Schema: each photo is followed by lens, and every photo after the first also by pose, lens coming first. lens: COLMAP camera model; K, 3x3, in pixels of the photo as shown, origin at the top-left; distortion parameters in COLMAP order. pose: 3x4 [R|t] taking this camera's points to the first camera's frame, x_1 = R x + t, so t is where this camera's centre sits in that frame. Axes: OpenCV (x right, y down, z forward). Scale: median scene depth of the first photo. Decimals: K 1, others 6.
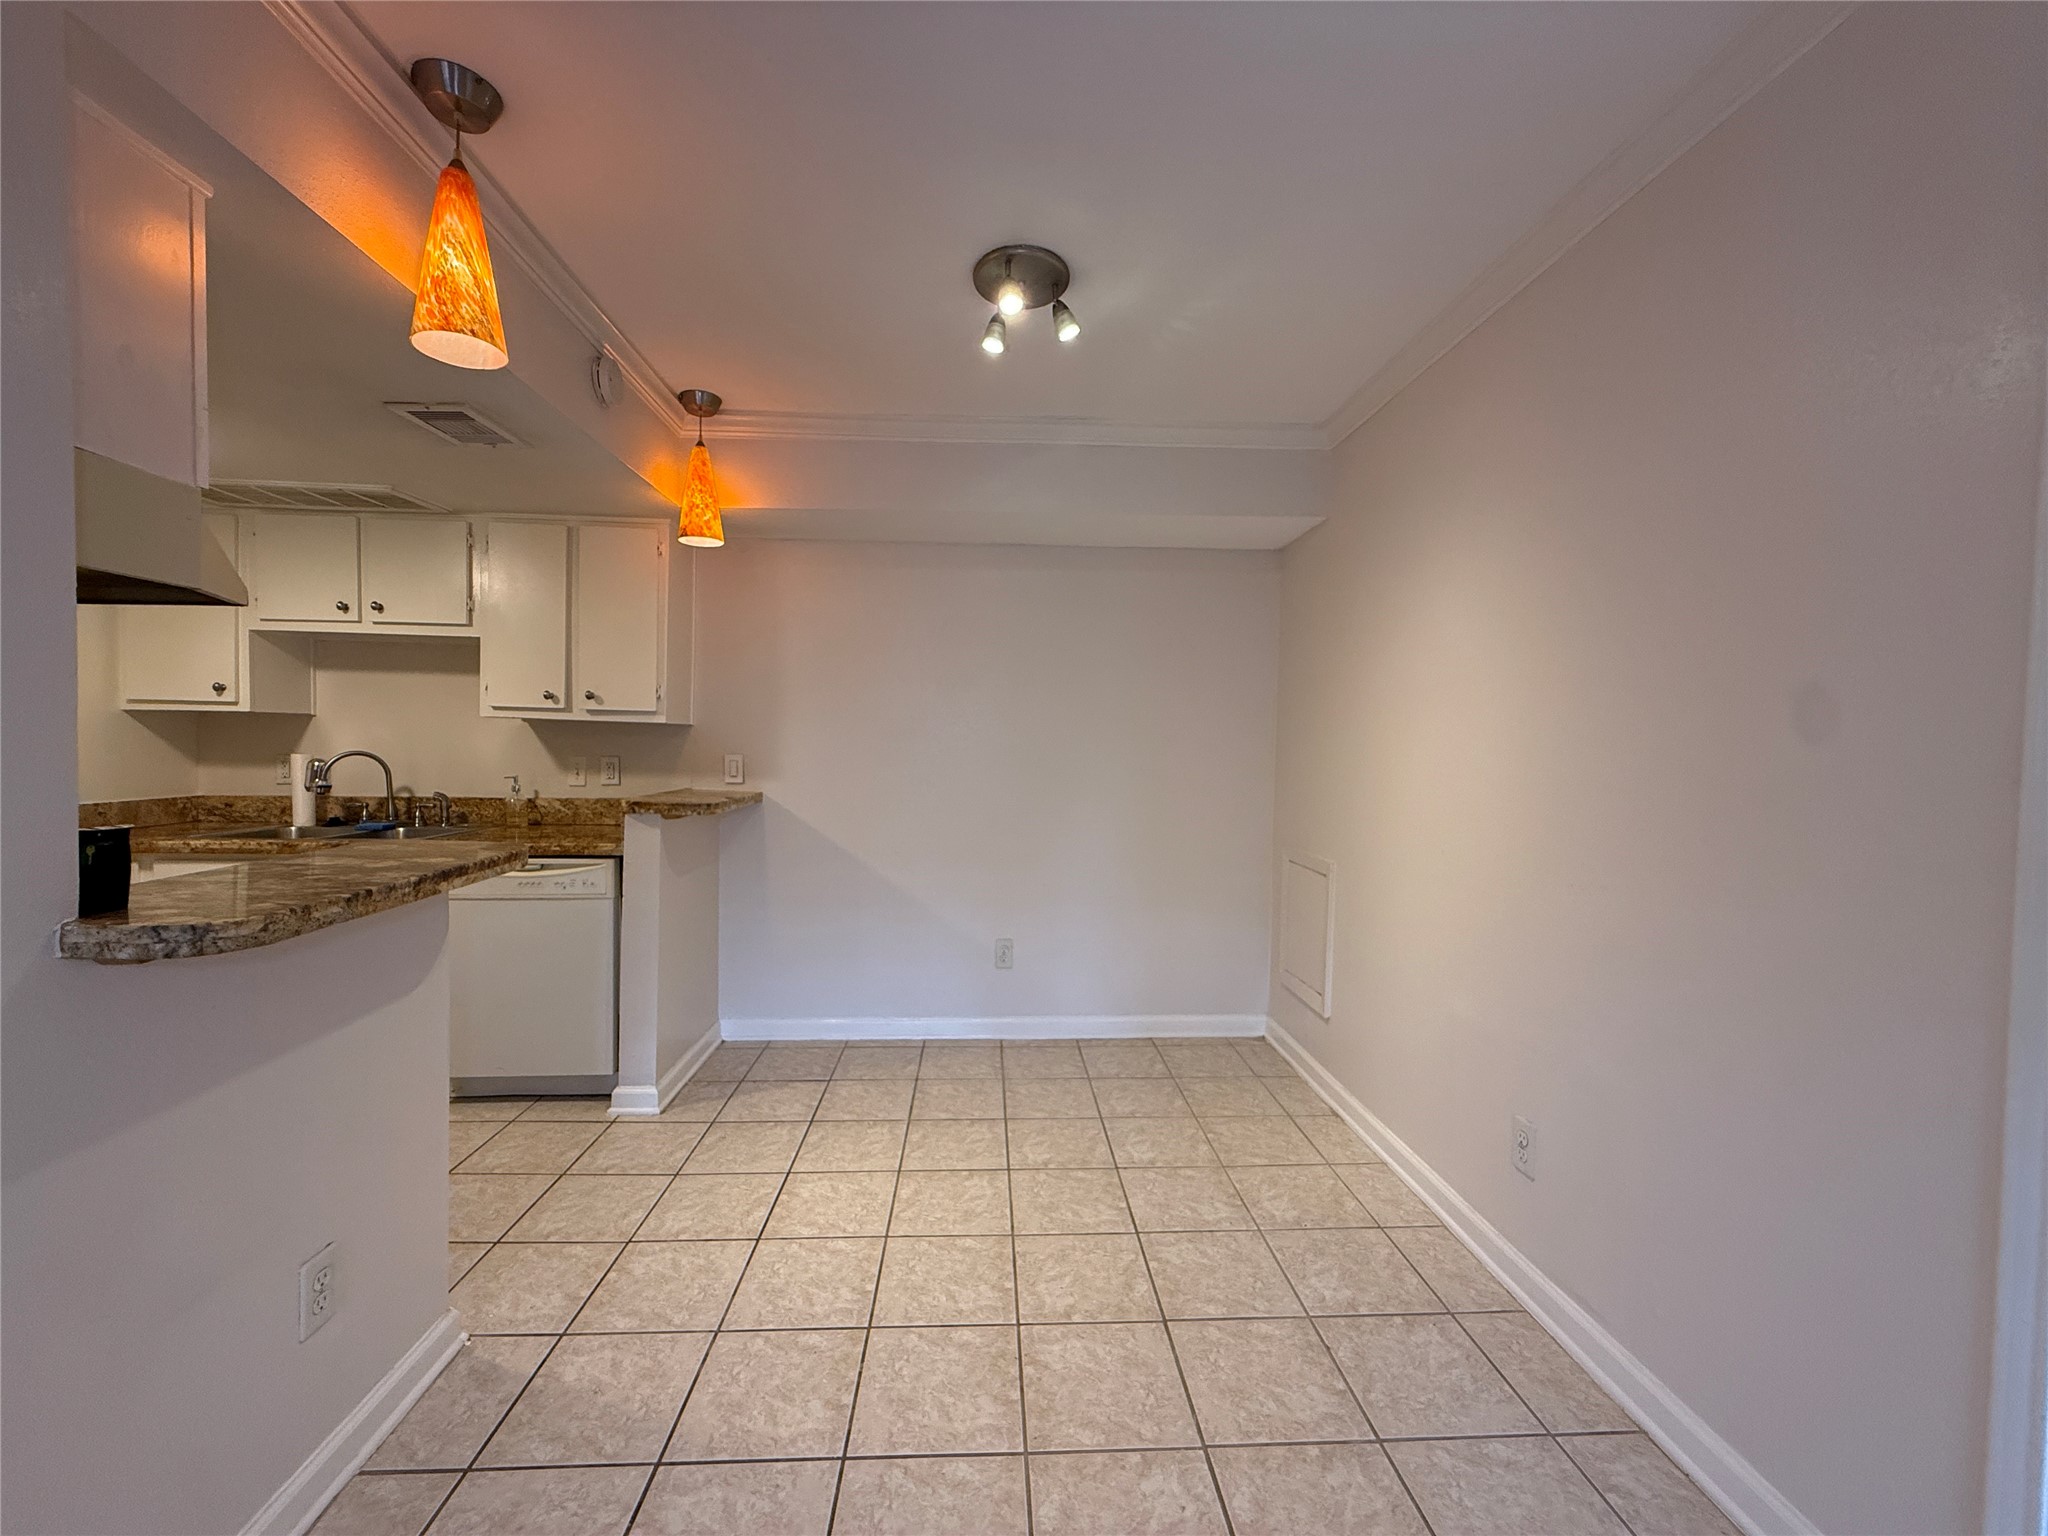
lens RADIAL K [[826.7, 0, 1024.0], [0, 826.7, 768.0], [0, 0, 1]] dist [-0.000962, 0.000137]
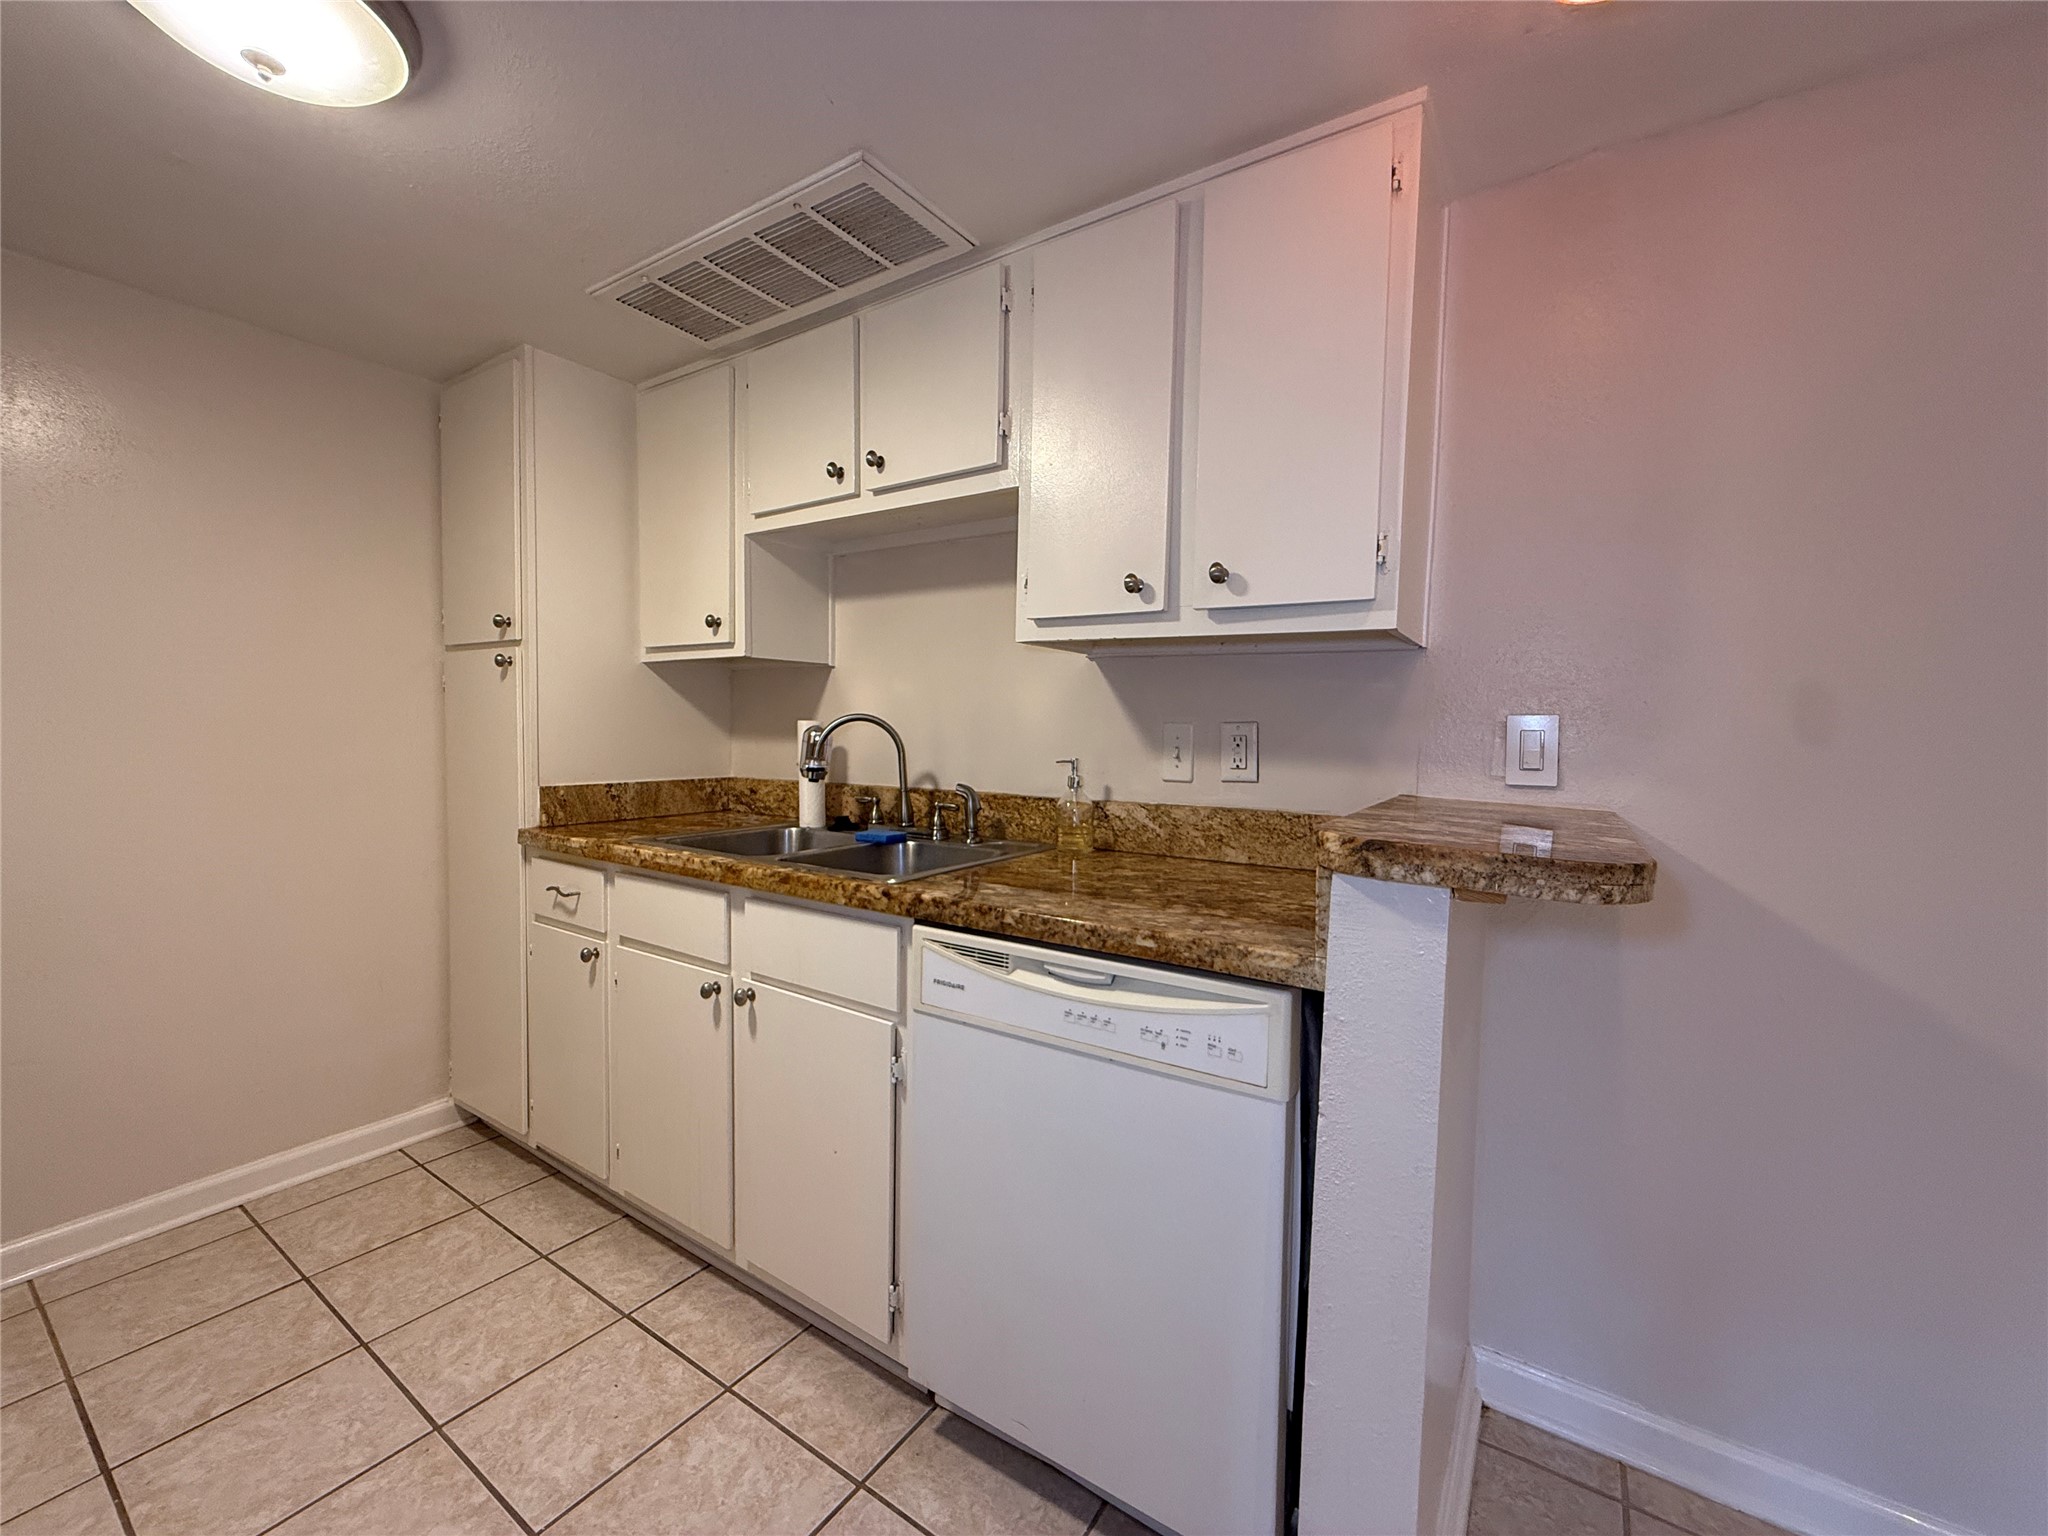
lens RADIAL K [[818.1, 0, 1024.0], [0, 818.1, 768.0], [0, 0, 1]] dist [-0.000062, 0.000015]
pose [[0.801554, 0.023379, -0.597465, -0.327631], [-0.020418, 0.999723, 0.011727, 0.010283], [0.597573, 0.002799, 0.801809, 0.560682]]
